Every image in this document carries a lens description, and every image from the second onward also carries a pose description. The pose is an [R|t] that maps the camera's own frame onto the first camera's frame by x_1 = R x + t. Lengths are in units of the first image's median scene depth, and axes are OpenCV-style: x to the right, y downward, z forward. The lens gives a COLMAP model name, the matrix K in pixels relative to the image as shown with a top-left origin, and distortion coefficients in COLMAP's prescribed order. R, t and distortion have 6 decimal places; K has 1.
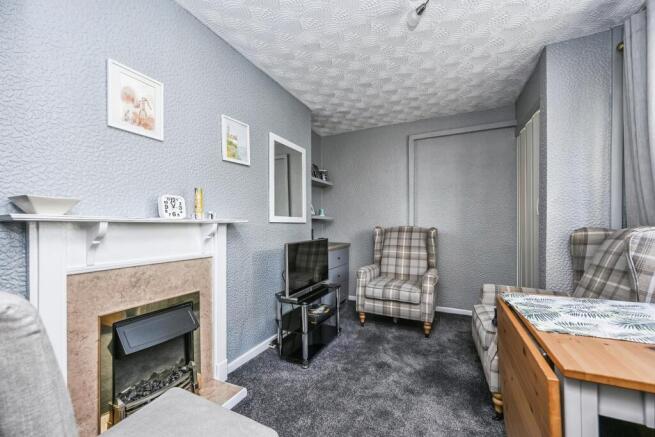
lens RADIAL K [[261.2, 0, 327.5], [0, 261.2, 218.5], [0, 0, 1]] dist [0.000131, 0.000054]
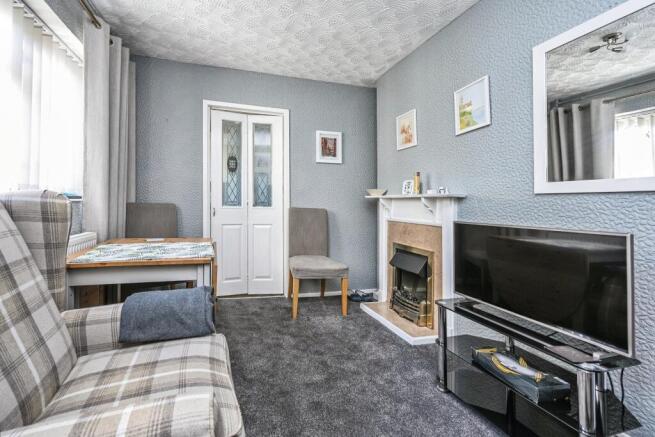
lens RADIAL K [[261.2, 0, 327.5], [0, 261.2, 218.5], [0, 0, 1]] dist [0.000131, 0.000054]
pose [[-0.661696, 0.043657, -0.748500, 0.802808], [0.013058, 0.998823, 0.046714, 0.051793], [0.749659, 0.021137, -0.661487, 1.462386]]
